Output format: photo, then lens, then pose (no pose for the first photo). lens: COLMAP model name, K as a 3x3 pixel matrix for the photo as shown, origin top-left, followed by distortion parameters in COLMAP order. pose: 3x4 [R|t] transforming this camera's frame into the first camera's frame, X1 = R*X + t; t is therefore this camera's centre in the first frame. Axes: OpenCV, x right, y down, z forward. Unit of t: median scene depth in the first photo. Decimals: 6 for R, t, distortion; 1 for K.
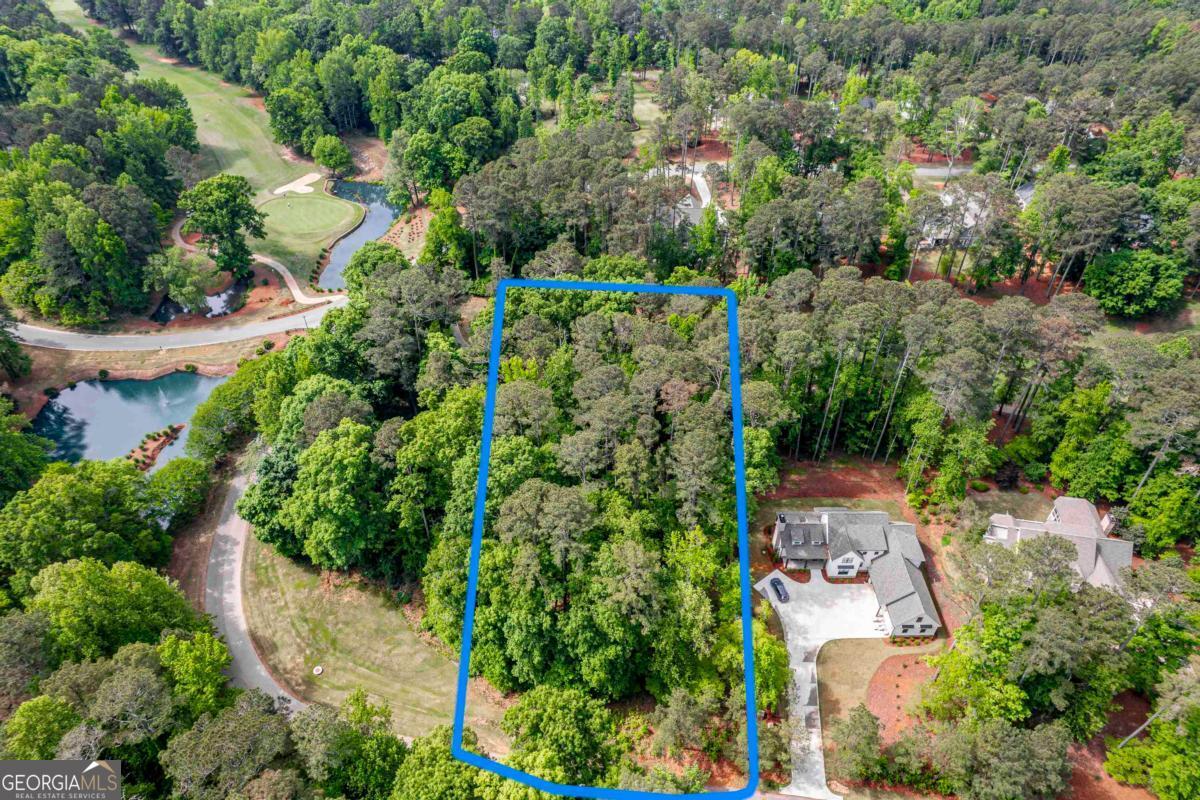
lens RADIAL K [[773.3, 0, 600.0], [0, 773.3, 400.0], [0, 0, 1]] dist [-0.090419, 0.083917]
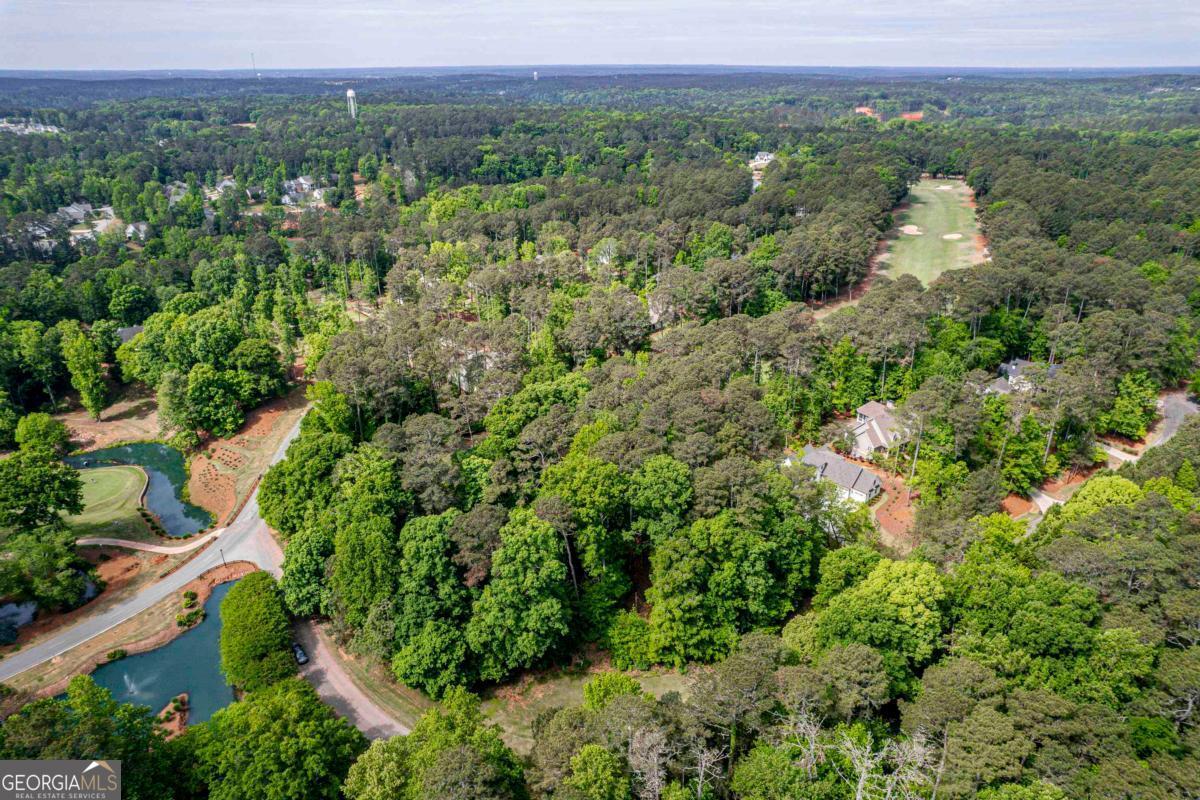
lens RADIAL K [[773.3, 0, 600.0], [0, 773.3, 400.0], [0, 0, 1]] dist [-0.090419, 0.083917]
pose [[0.736154, -0.284855, 0.613950, -0.533461], [0.447949, 0.885070, -0.126464, 0.047985], [-0.507365, 0.368115, 0.779149, -0.006175]]
